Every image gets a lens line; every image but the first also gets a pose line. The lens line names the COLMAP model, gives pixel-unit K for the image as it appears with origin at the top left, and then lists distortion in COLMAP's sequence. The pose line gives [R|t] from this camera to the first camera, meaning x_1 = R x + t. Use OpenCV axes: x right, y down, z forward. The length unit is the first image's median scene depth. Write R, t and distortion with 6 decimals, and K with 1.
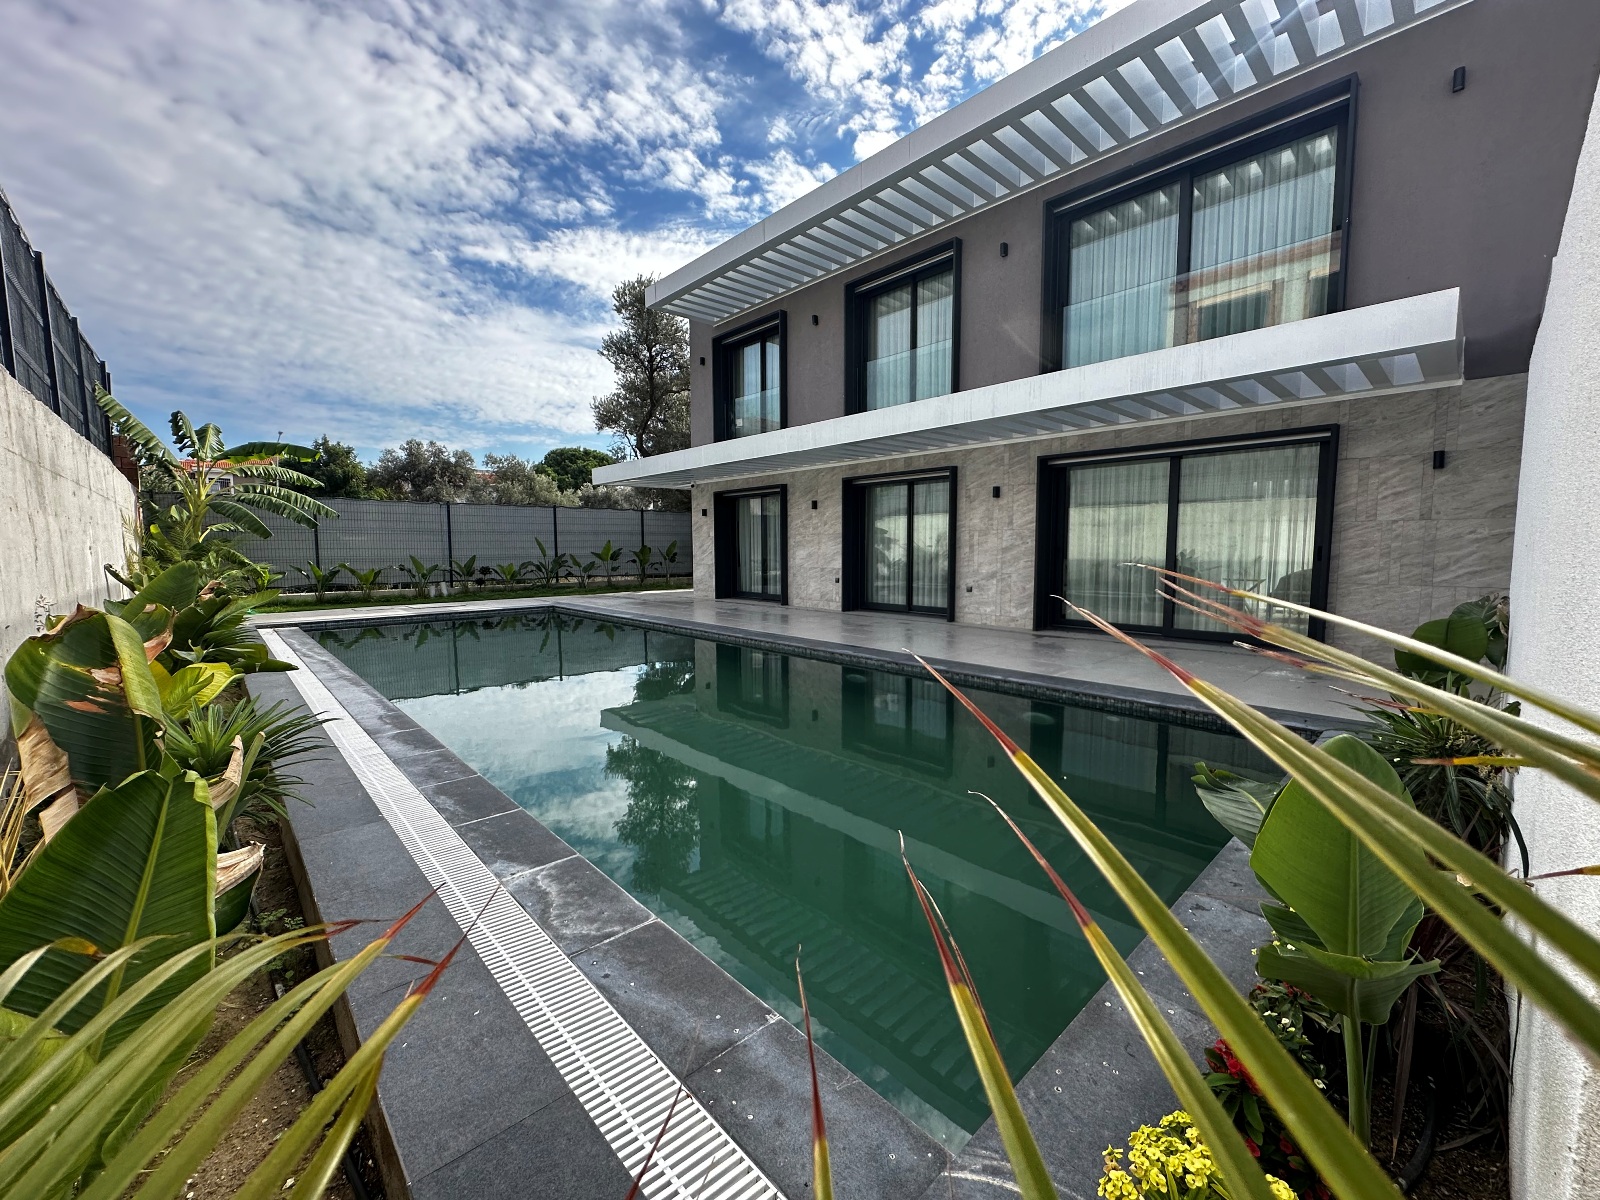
lens RADIAL K [[642.5, 0, 800.0], [0, 642.5, 600.0], [0, 0, 1]] dist [-0.003083, -0.000149]
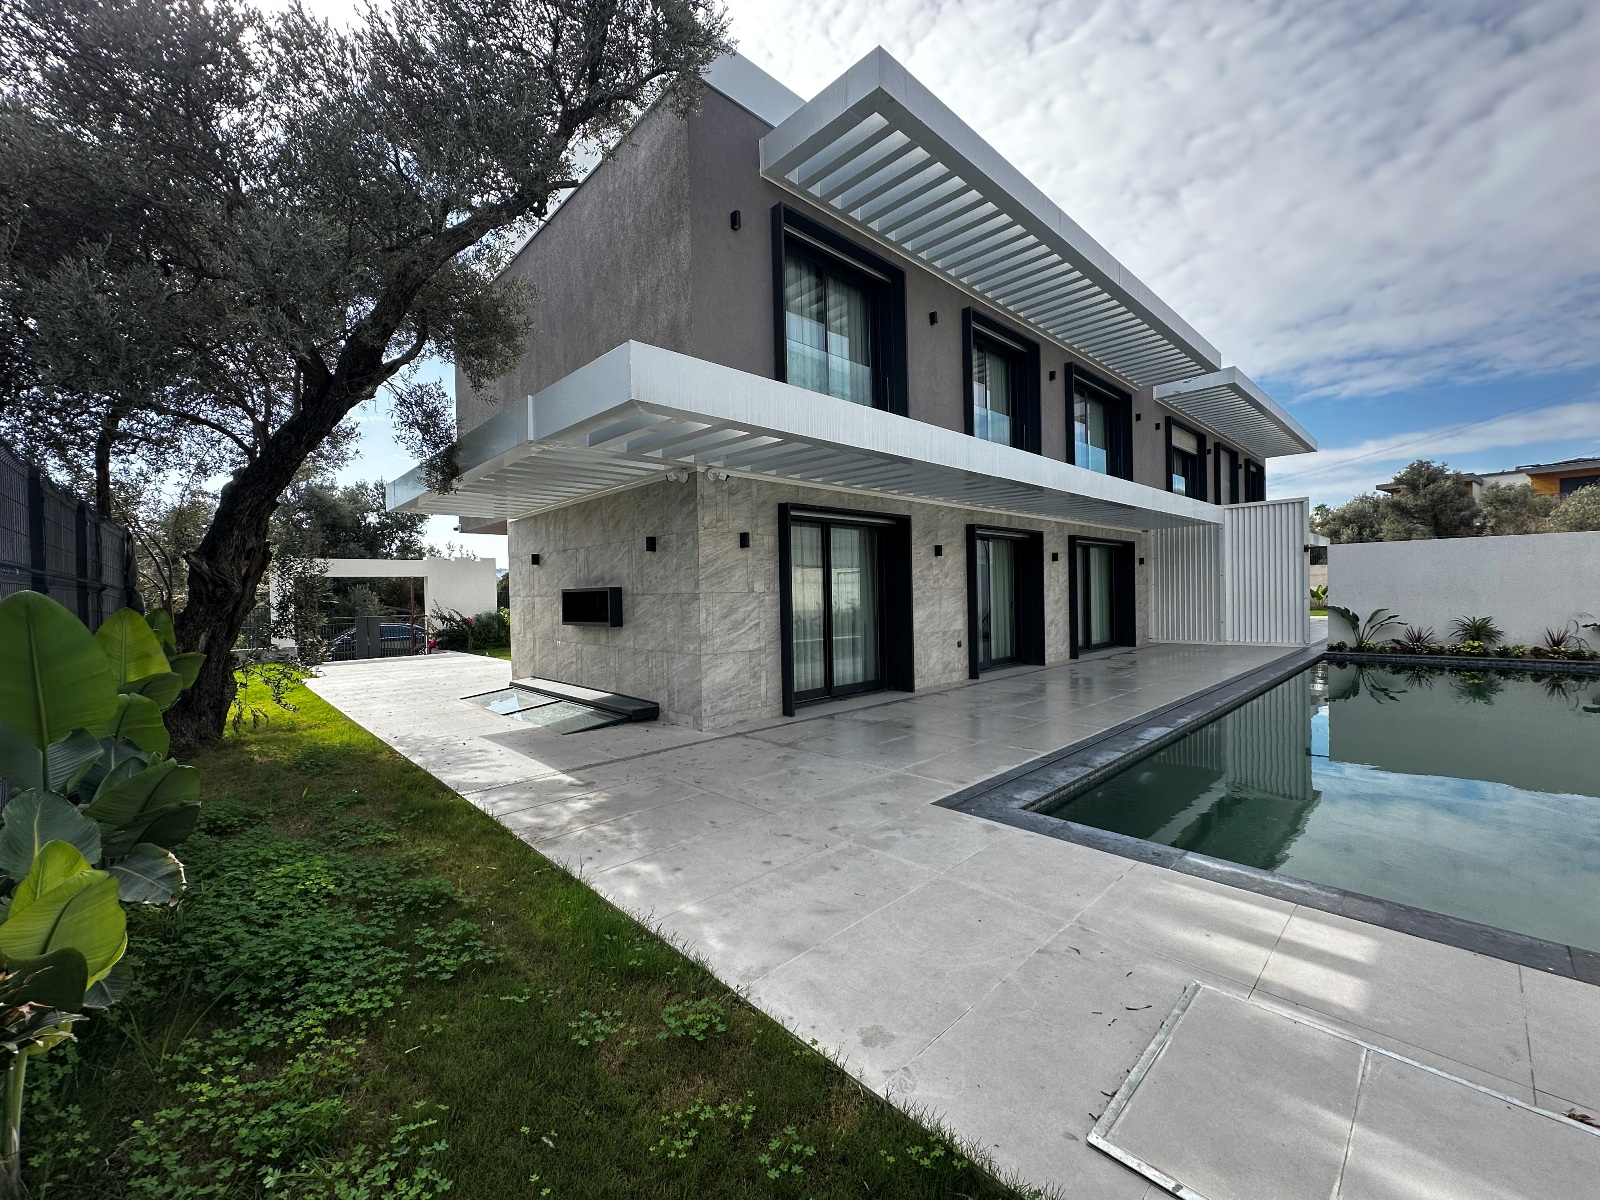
lens RADIAL K [[636.2, 0, 800.0], [0, 636.2, 600.0], [0, 0, 1]] dist [0.000328, -0.000012]
pose [[-0.011304, -0.007395, 0.999909, -0.919512], [0.104429, 0.994496, 0.008536, -0.140534], [-0.994468, 0.104515, -0.010470, 1.464386]]
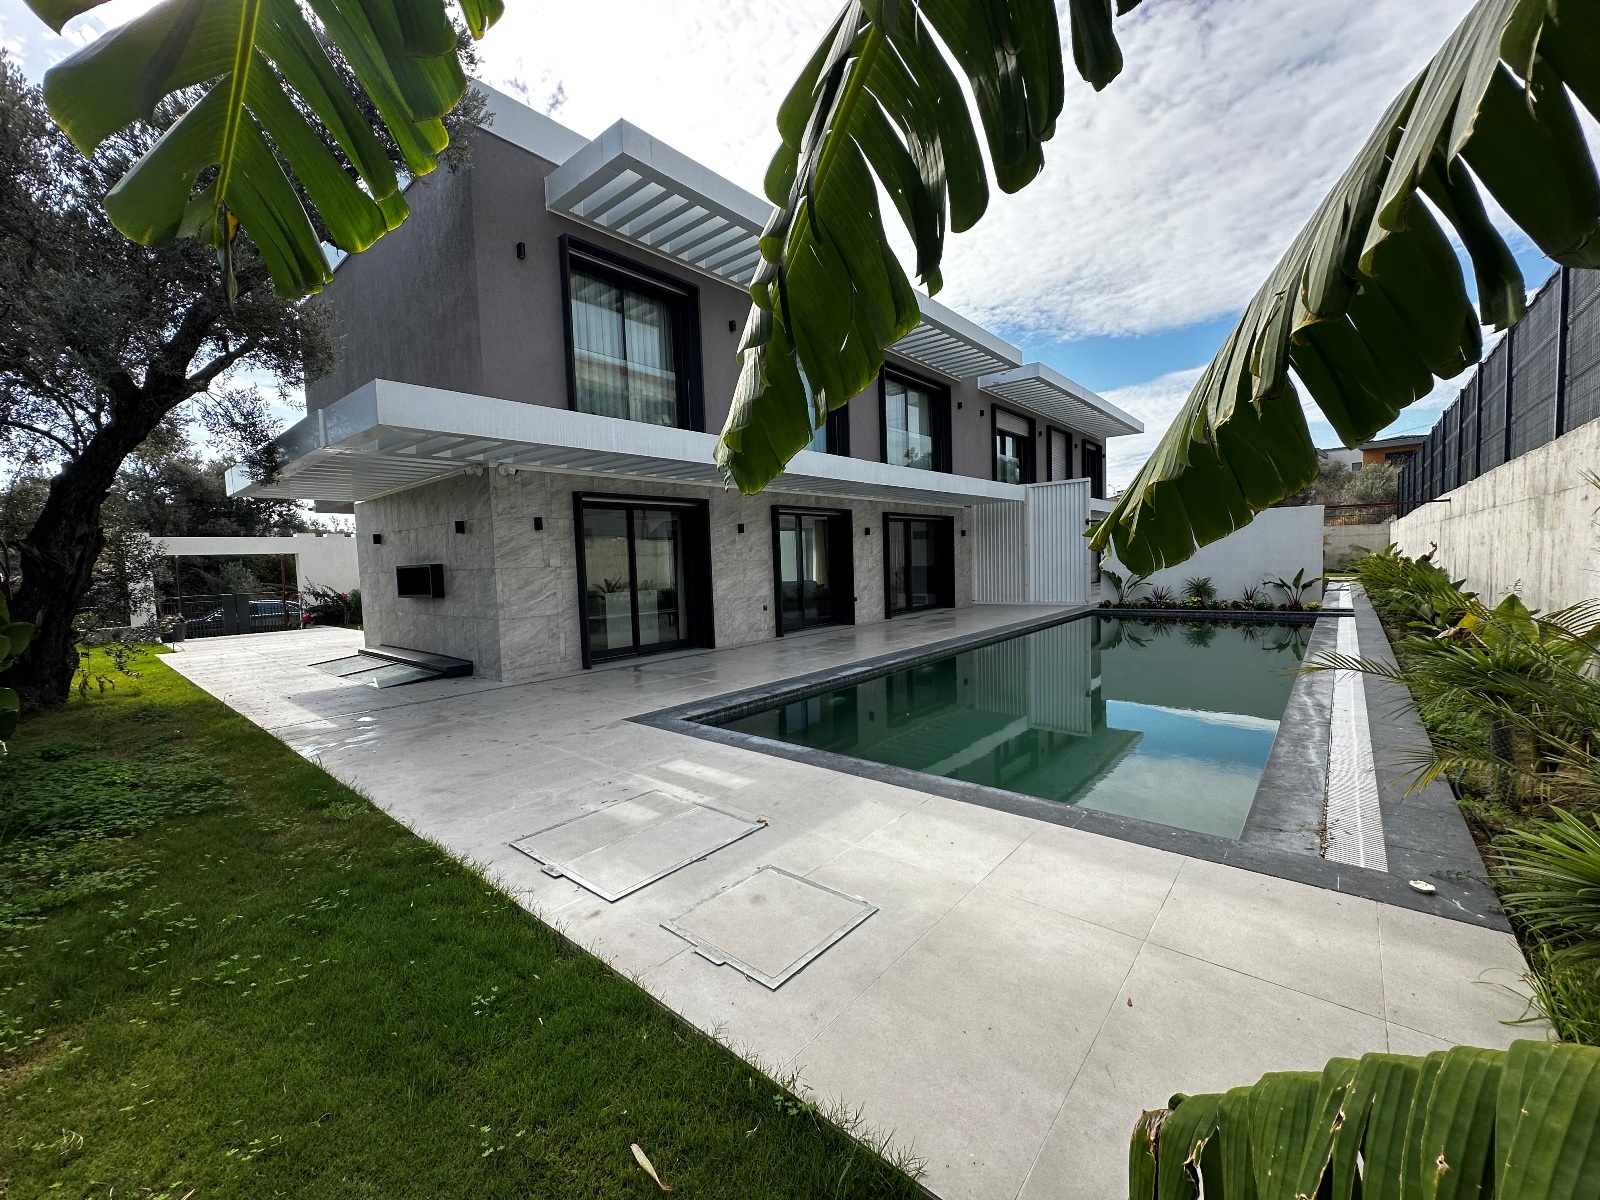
lens RADIAL K [[637.8, 0, 800.0], [0, 637.8, 600.0], [0, 0, 1]] dist [-0.000974, 0.000336]
pose [[-0.114731, -0.054166, 0.991919, -1.097349], [0.117252, 0.990794, 0.067667, -0.123292], [-0.986453, 0.124068, -0.107324, 1.274660]]
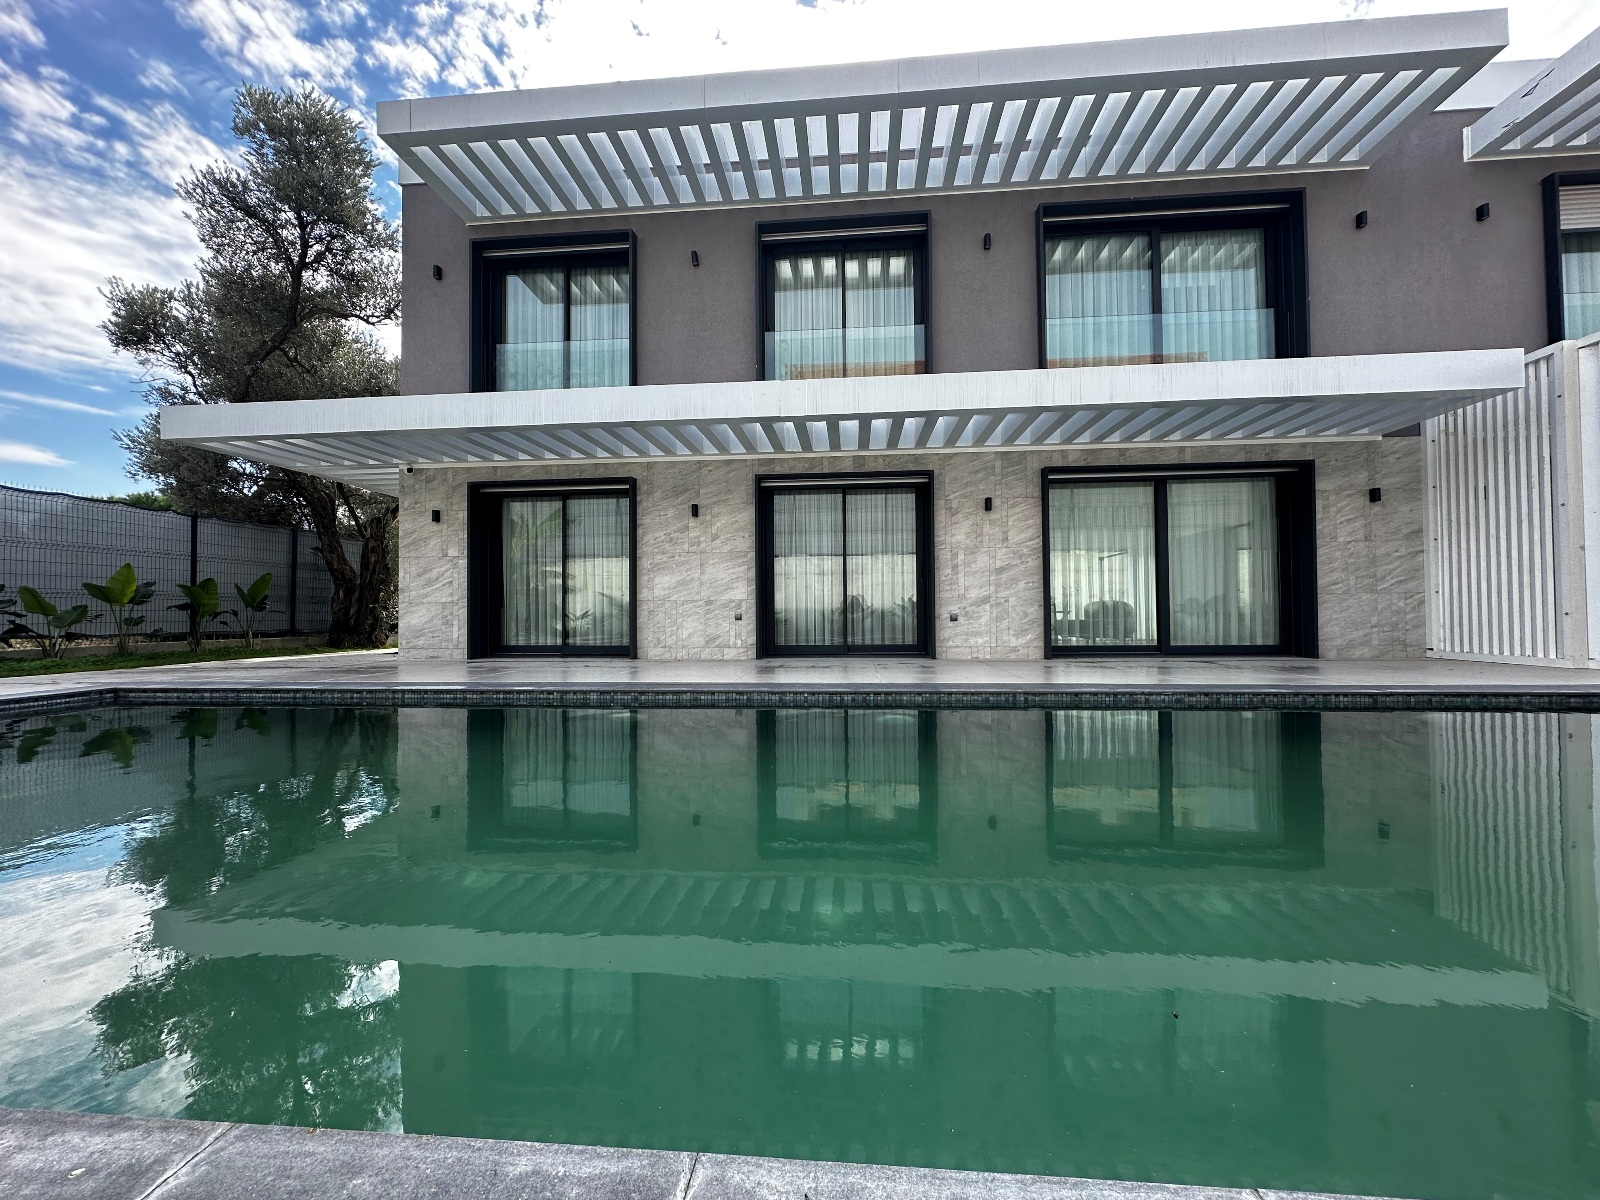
lens RADIAL K [[642.5, 0, 800.0], [0, 642.5, 600.0], [0, 0, 1]] dist [-0.003083, -0.000149]
pose [[0.743434, 0.011141, 0.668716, -0.446158], [0.061138, 0.994543, -0.084538, 0.018422], [-0.666009, 0.103732, 0.738696, 0.517753]]
